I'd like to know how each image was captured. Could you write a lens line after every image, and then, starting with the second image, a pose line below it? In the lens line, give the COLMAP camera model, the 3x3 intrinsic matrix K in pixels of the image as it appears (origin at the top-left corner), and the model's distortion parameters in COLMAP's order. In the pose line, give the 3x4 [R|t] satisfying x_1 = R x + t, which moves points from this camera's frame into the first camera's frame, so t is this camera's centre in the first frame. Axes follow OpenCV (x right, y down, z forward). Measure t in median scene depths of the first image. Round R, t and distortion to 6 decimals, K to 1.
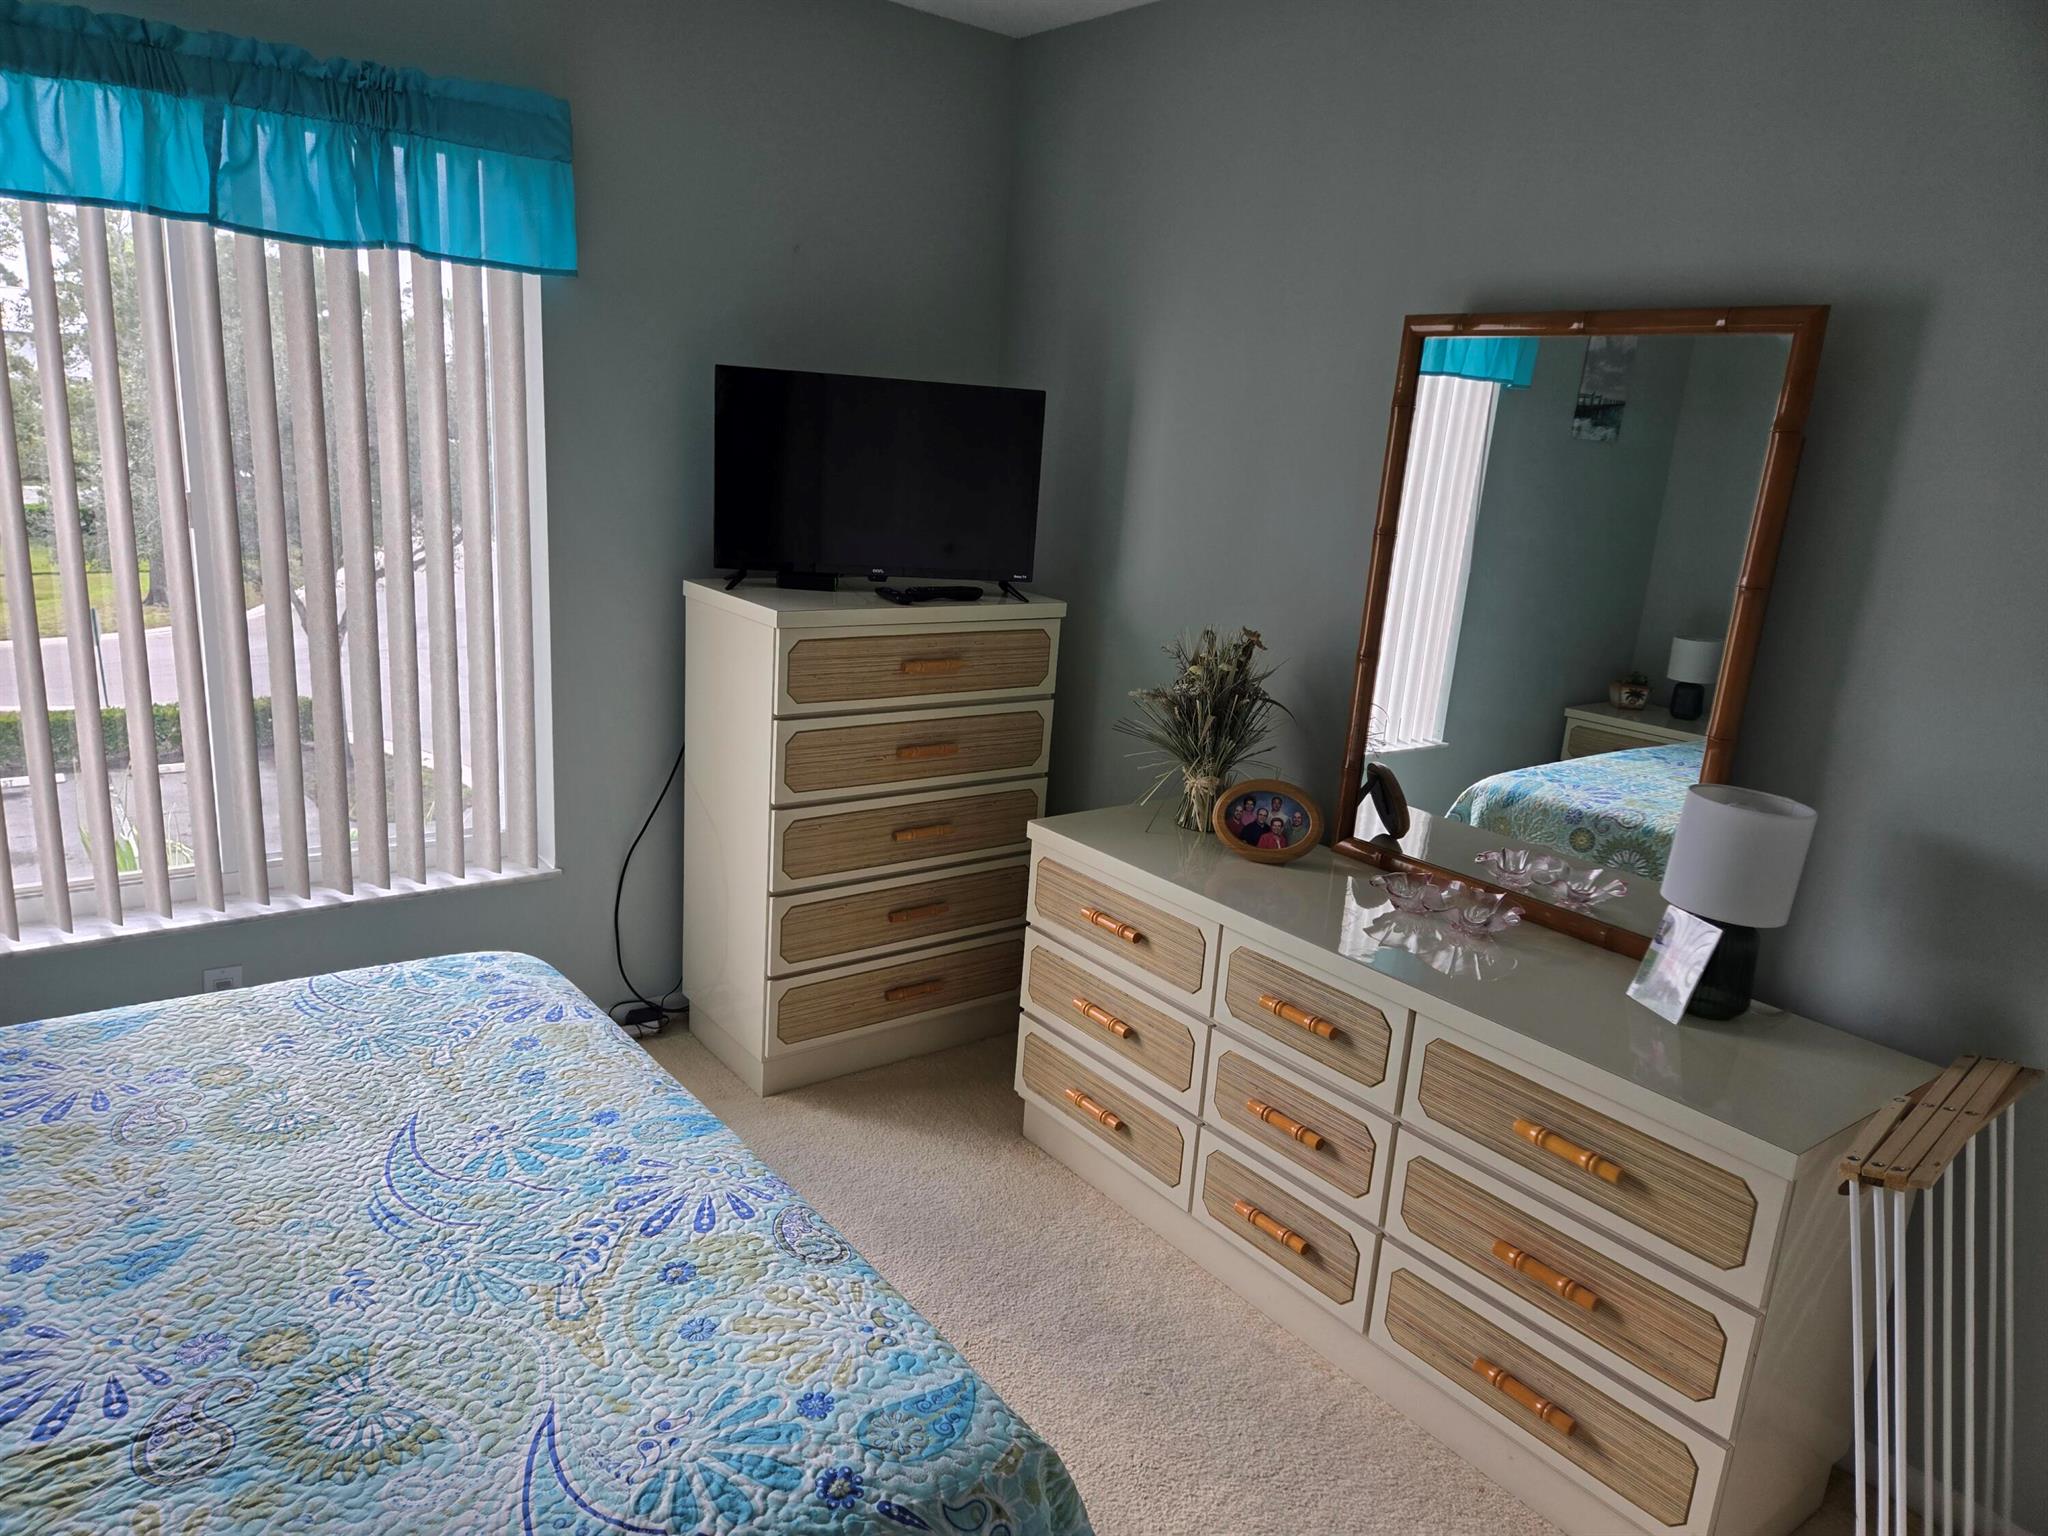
lens RADIAL K [[1373.9, 0, 1010.9], [0, 1373.9, 766.7], [0, 0, 1]] dist [0.092089, -0.069655]
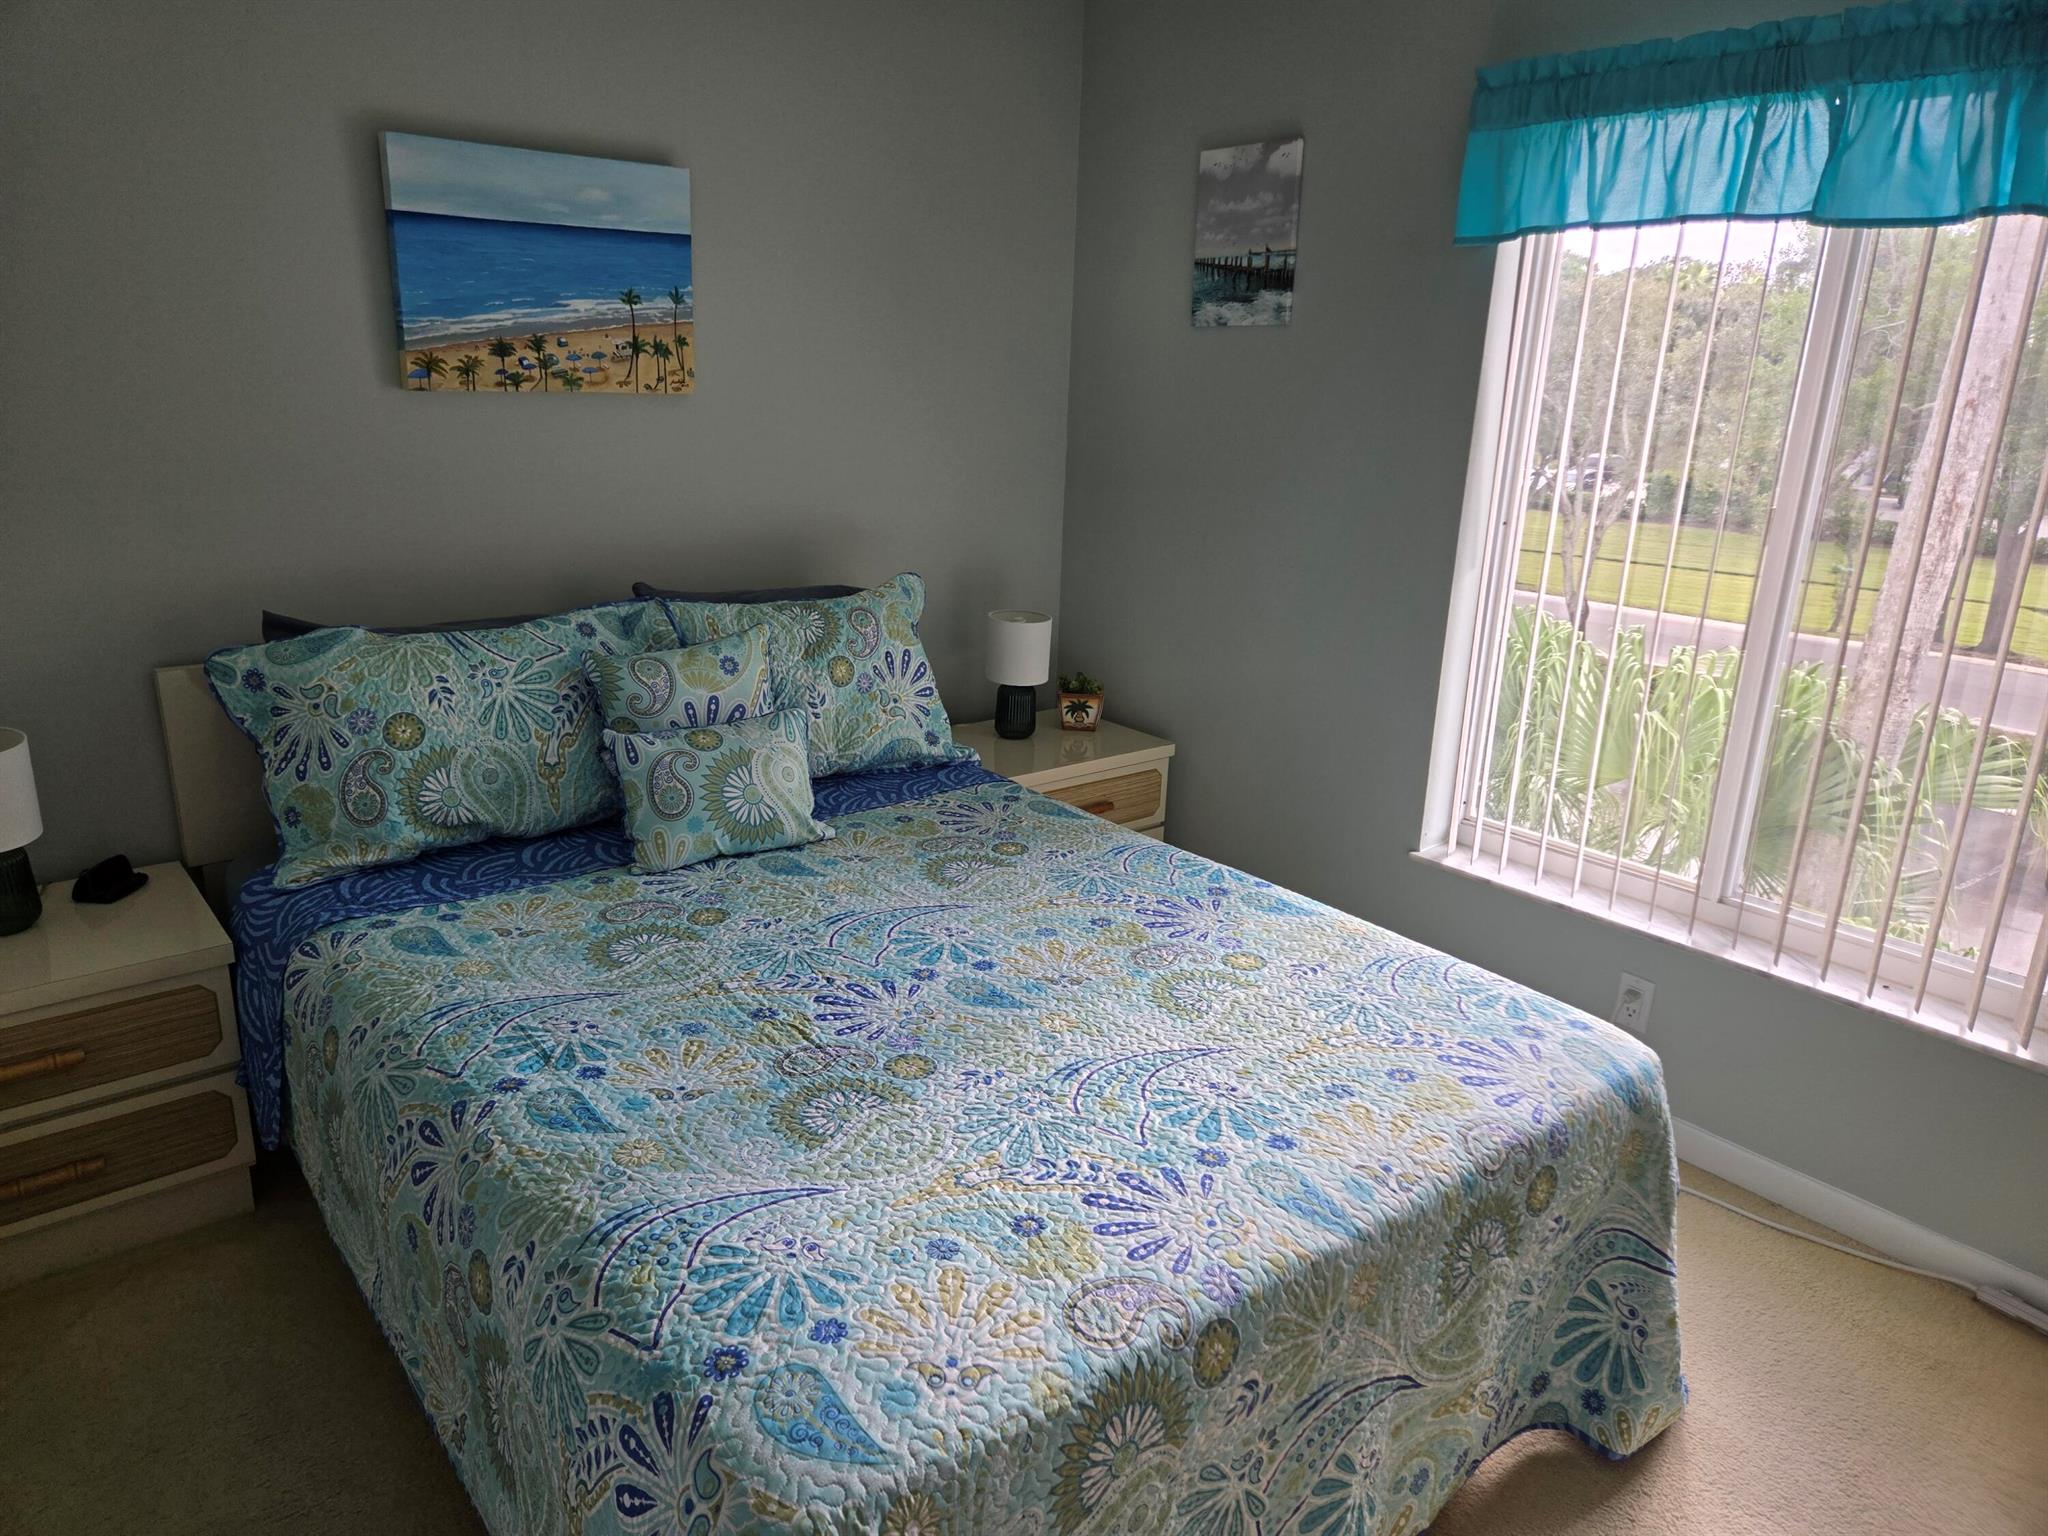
lens RADIAL K [[1373.9, 0, 1010.9], [0, 1373.9, 766.7], [0, 0, 1]] dist [0.092089, -0.069655]
pose [[0.040512, 0.229648, -0.972430, 0.631937], [-0.269651, 0.939631, 0.210668, -0.153736], [0.962105, 0.253683, 0.099991, 0.756032]]
